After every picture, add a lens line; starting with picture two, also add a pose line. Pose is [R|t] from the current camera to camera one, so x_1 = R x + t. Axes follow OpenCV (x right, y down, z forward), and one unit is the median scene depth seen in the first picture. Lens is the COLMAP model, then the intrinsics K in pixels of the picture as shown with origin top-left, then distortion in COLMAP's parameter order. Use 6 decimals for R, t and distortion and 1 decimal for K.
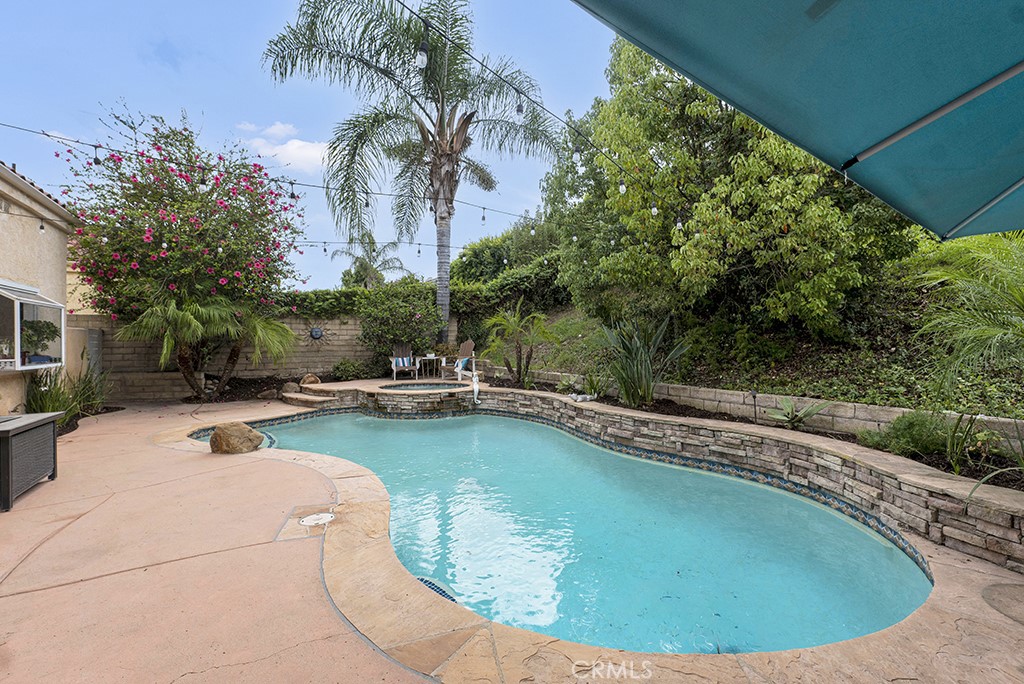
lens RADIAL K [[457.0, 0, 485.8], [0, 457.0, 336.2], [0, 0, 1]] dist [-0.004083, -0.000716]
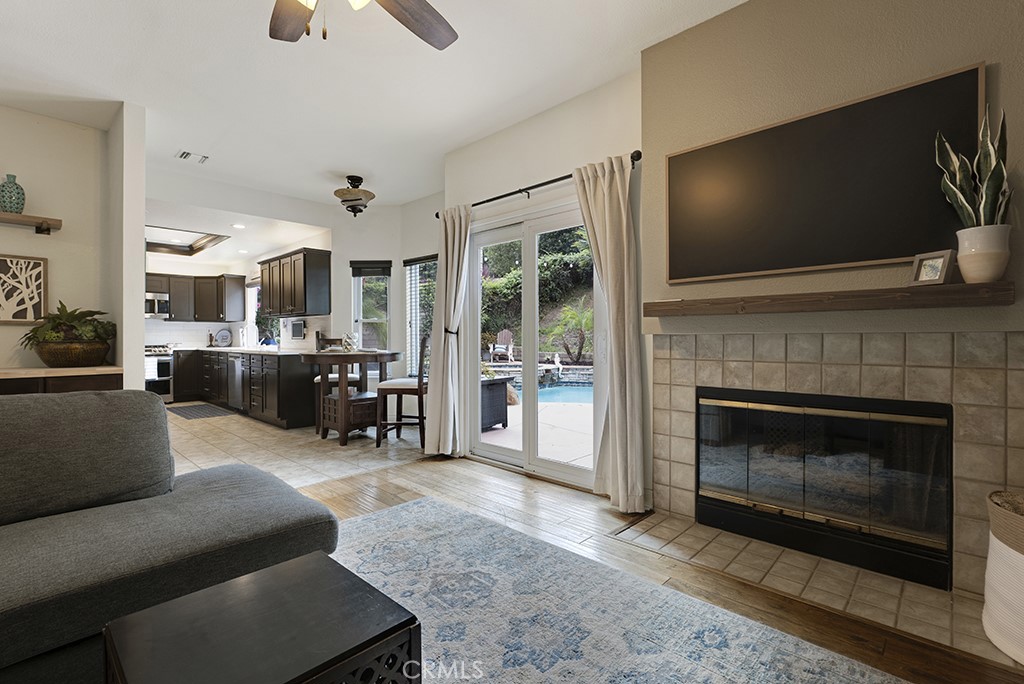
lens RADIAL K [[457.0, 0, 509.3], [0, 457.0, 338.3], [0, 0, 1]] dist [-0.004083, -0.000716]
pose [[0.953028, -0.002130, 0.302873, -0.843192], [-0.002858, 0.999868, 0.016025, 0.022740], [-0.302867, -0.016138, 0.952896, -0.291828]]
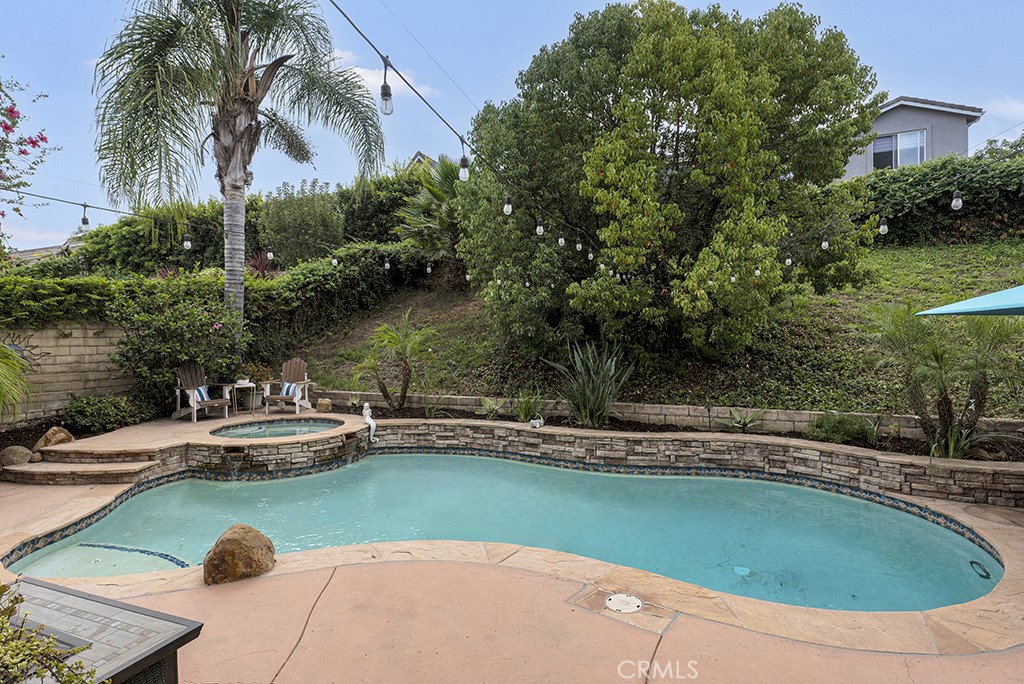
lens RADIAL K [[530.2, 0, 518.5], [0, 530.2, 340.6], [0, 0, 1]] dist [-0.004054, -0.000394]
pose [[0.779328, -0.009587, 0.626543, -0.615375], [0.002167, 0.999918, 0.012604, -0.064706], [-0.626613, -0.008465, 0.779285, 0.173598]]
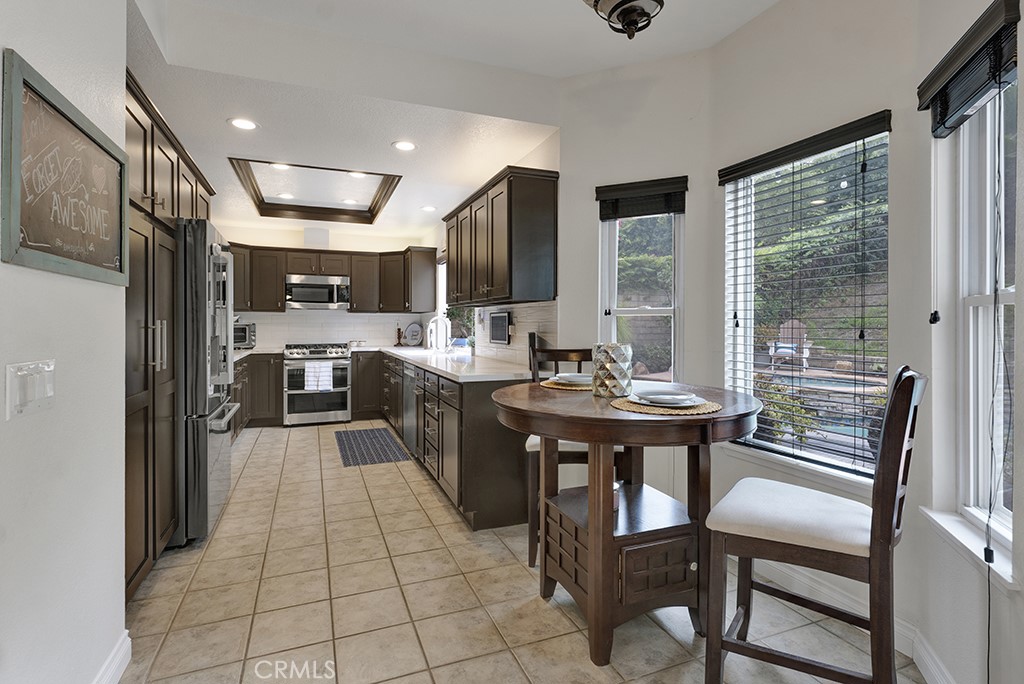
lens RADIAL K [[504.6, 0, 511.9], [0, 504.6, 332.7], [0, 0, 1]] dist [-0.000100, -0.000040]
pose [[0.992691, 0.004508, -0.120596, -0.890171], [-0.000947, 0.999562, 0.029571, 0.008864], [0.120677, -0.029240, 0.992261, 0.179630]]
